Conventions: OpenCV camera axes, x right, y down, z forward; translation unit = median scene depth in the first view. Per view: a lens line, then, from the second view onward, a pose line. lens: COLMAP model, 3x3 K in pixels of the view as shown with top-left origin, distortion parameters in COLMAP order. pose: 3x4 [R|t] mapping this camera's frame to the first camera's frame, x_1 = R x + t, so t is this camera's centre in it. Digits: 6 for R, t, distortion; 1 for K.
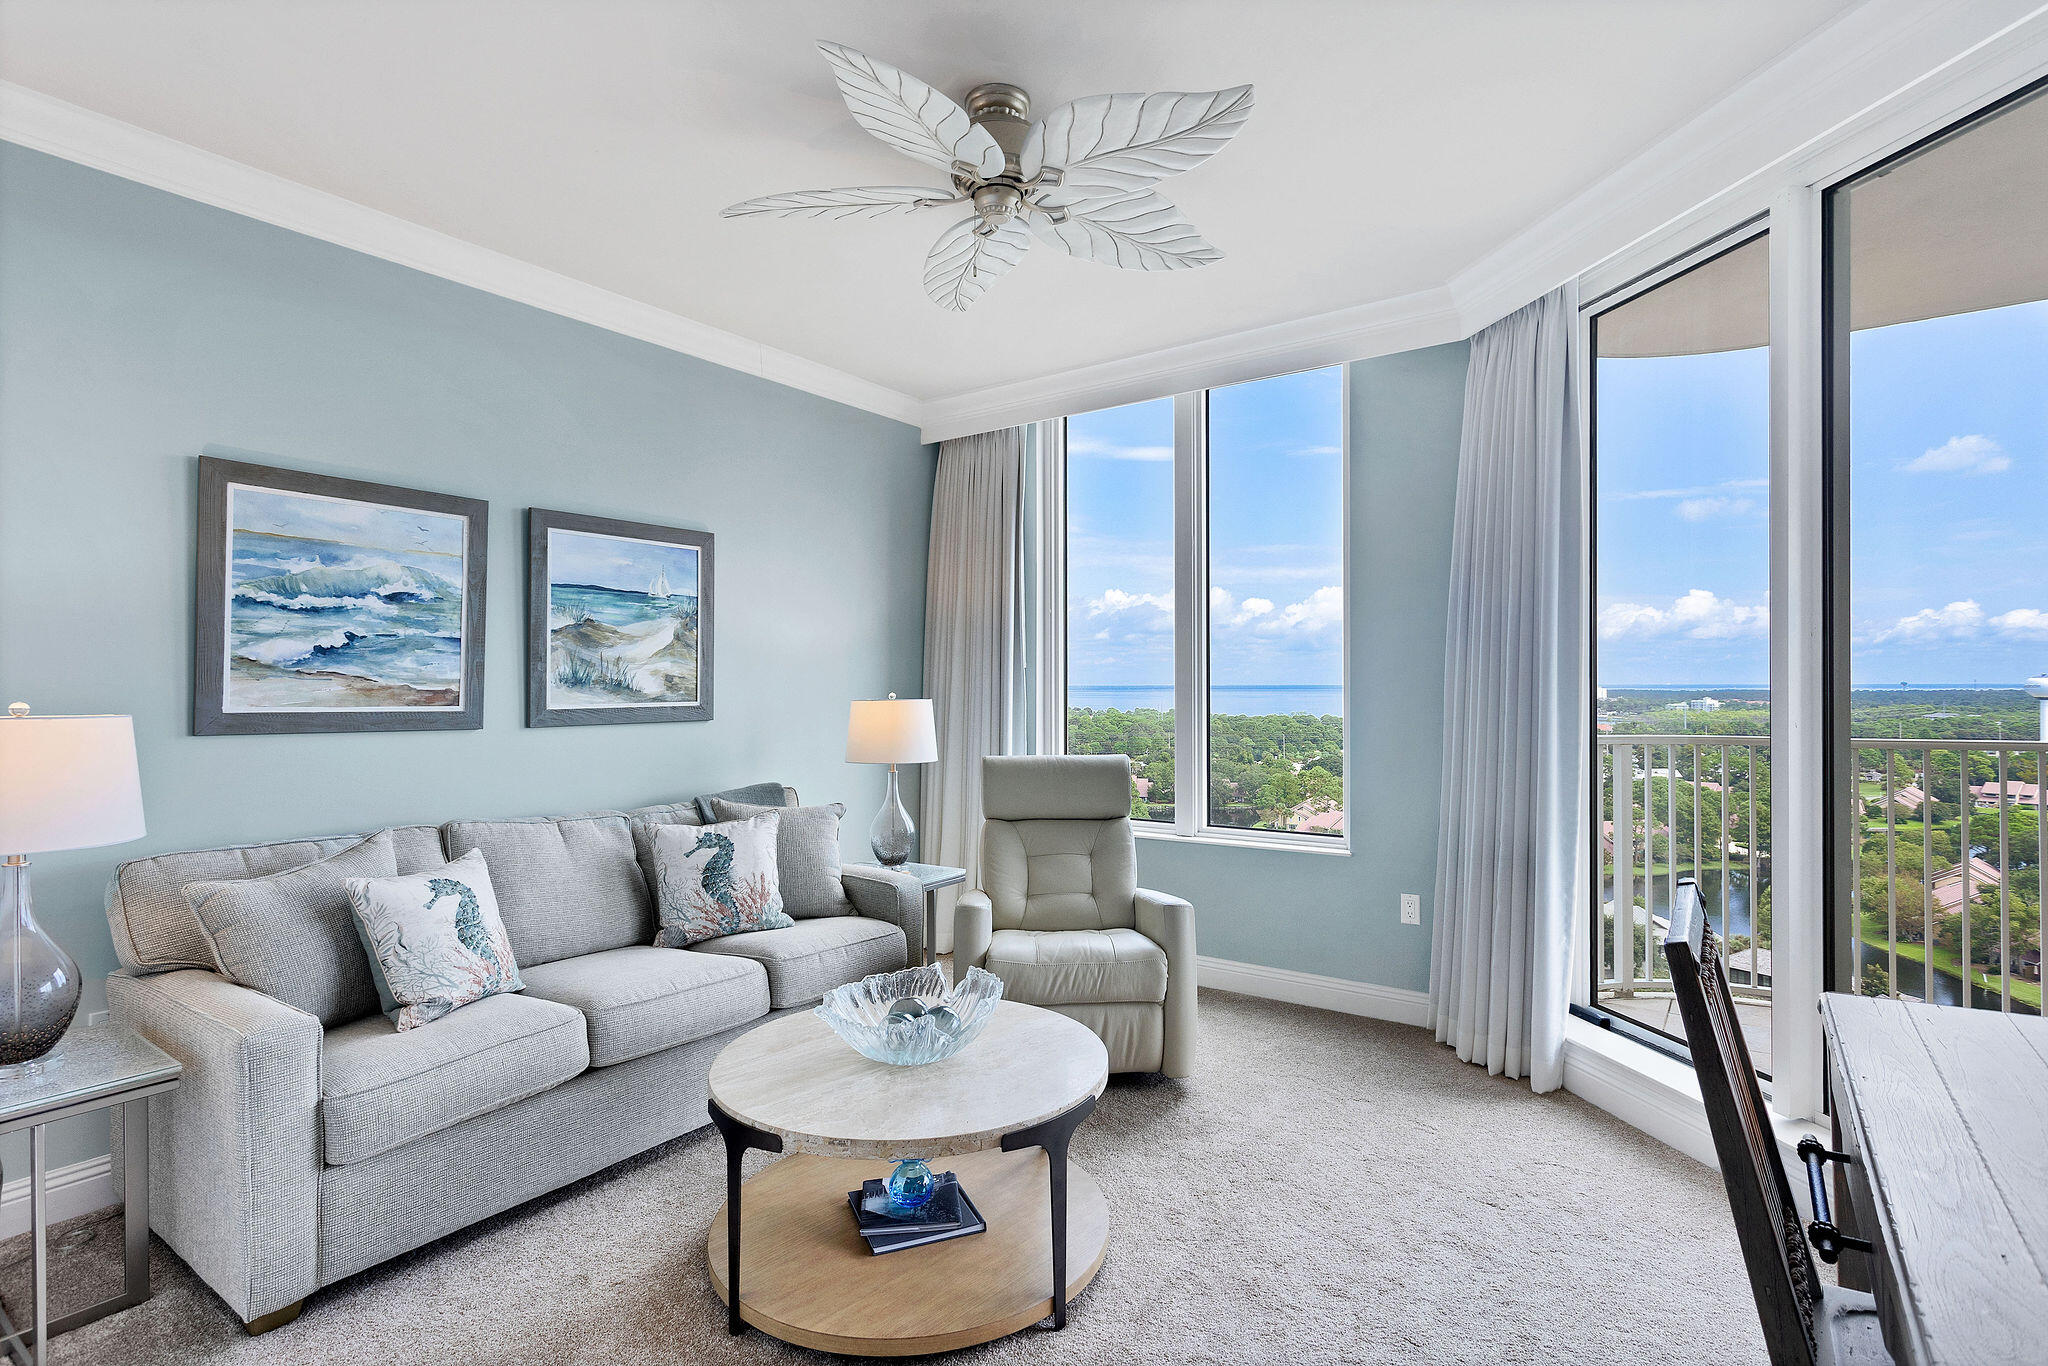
lens RADIAL K [[988.2, 0, 1018.6], [0, 988.2, 682.6], [0, 0, 1]] dist [0.002903, -0.000116]
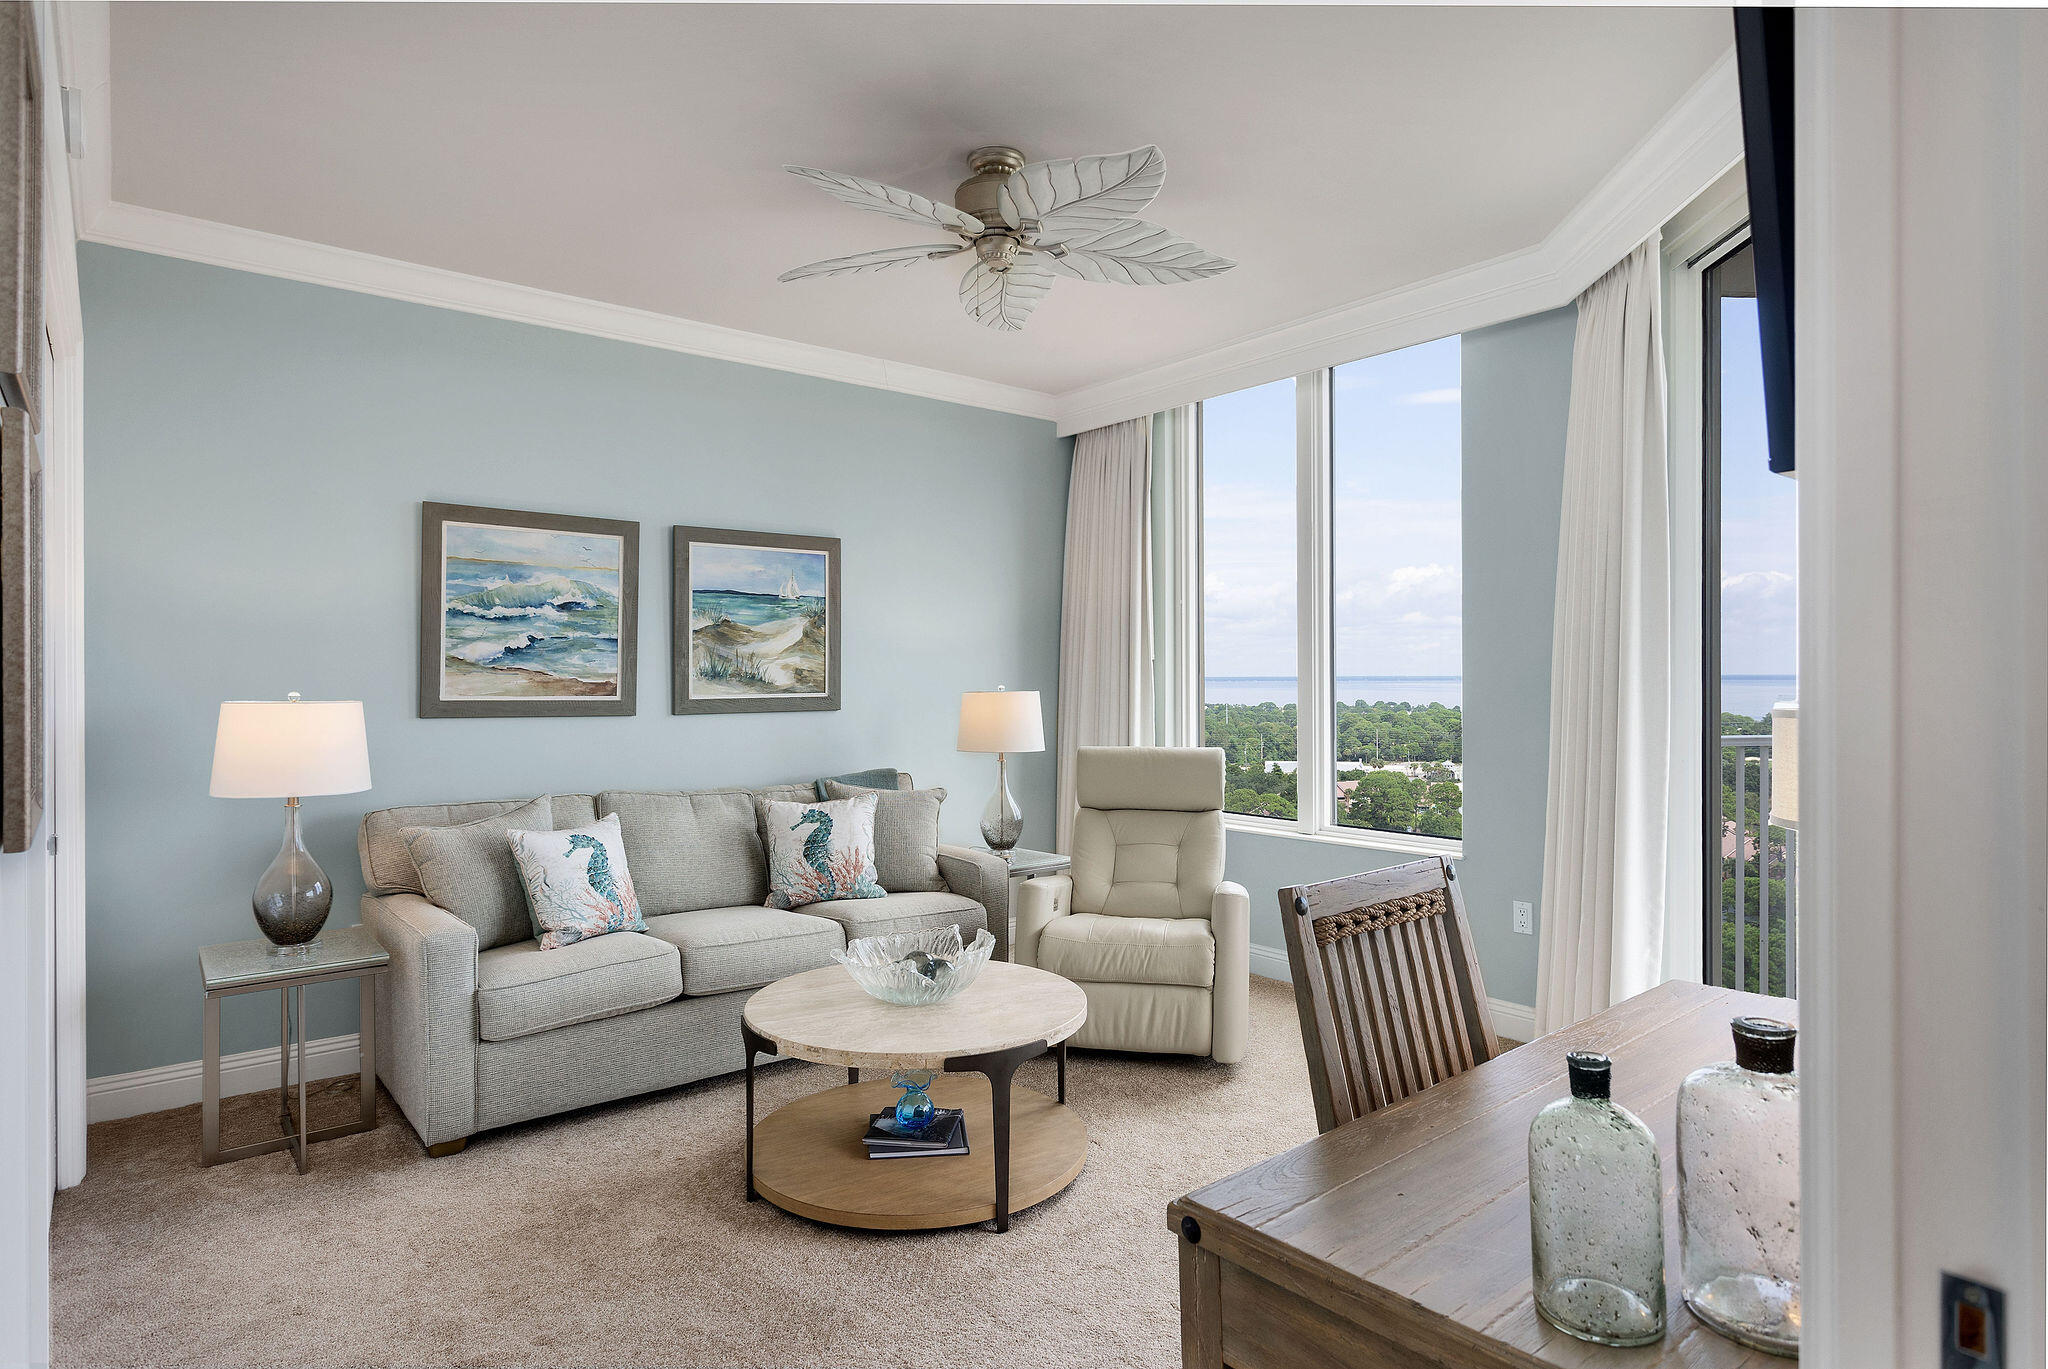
lens RADIAL K [[1116.6, 0, 1022.4], [0, 1116.6, 672.2], [0, 0, 1]] dist [-0.000695, 0.000277]
pose [[0.963570, -0.002462, -0.267445, 0.292889], [0.002421, 0.999997, -0.000483, -0.003255], [0.267445, -0.000182, 0.963573, -0.181668]]
